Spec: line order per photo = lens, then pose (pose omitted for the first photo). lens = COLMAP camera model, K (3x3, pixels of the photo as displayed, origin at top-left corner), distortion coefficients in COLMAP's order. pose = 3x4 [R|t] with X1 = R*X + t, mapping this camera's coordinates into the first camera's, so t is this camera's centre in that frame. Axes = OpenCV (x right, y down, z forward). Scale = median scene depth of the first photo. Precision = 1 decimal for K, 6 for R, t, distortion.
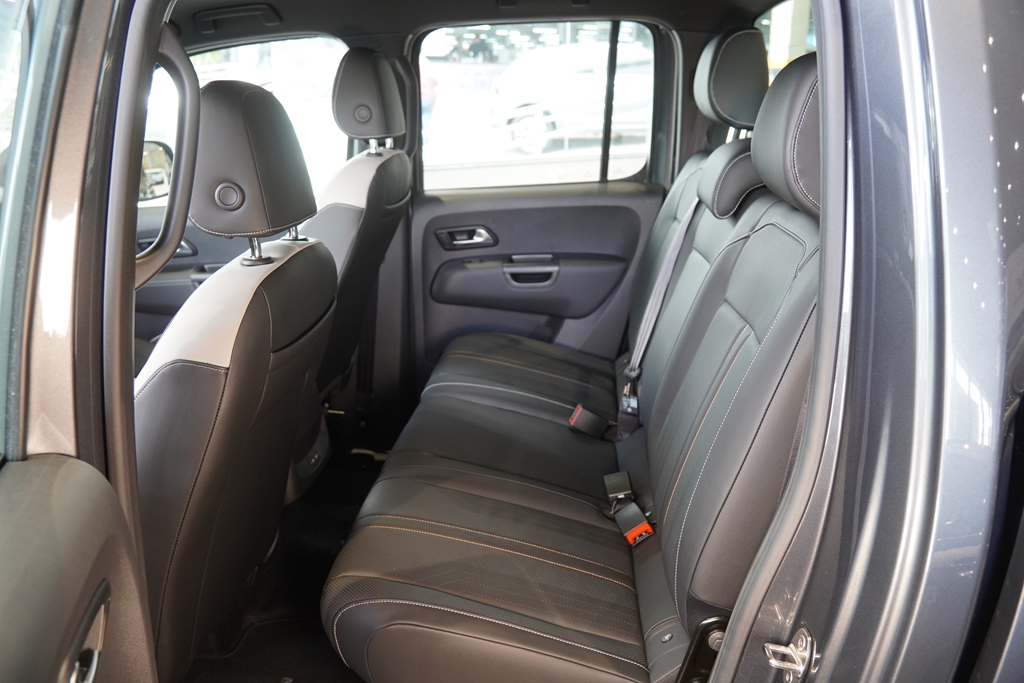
lens RADIAL K [[924.1, 0, 512.0], [0, 924.1, 341.5], [0, 0, 1]] dist [-0.048434, -0.000045]
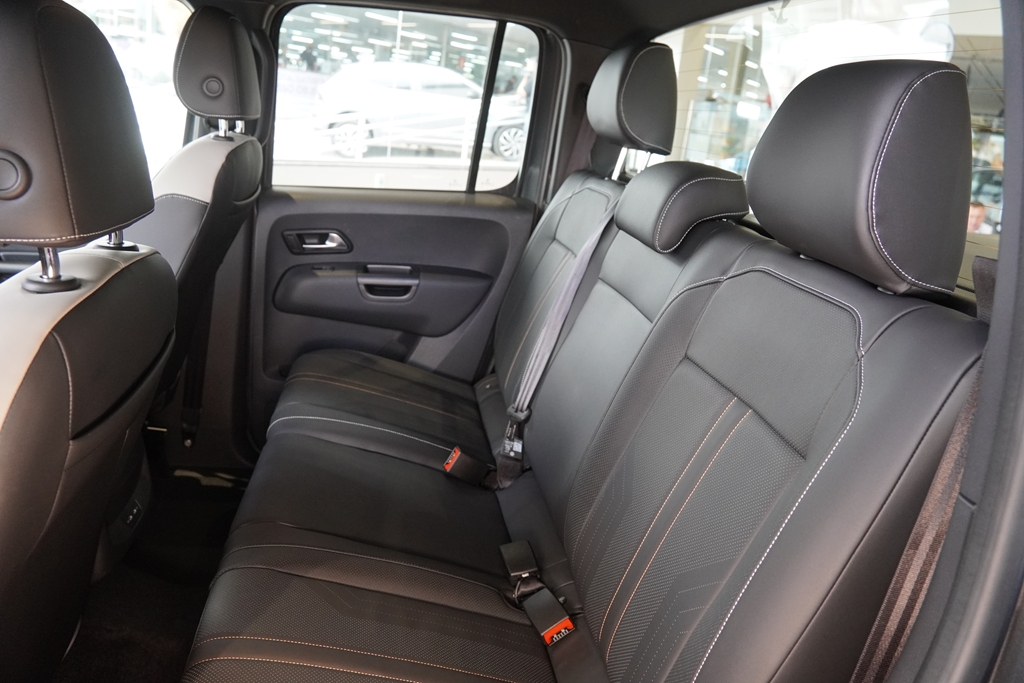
lens RADIAL K [[779.1, 0, 512.0], [0, 779.1, 341.5], [0, 0, 1]] dist [-0.132688, 0.100849]
pose [[0.965835, 0.042197, 0.255698, -0.059852], [-0.048062, 0.998704, 0.016729, -0.040598], [-0.254661, -0.028447, 0.966612, 0.244636]]
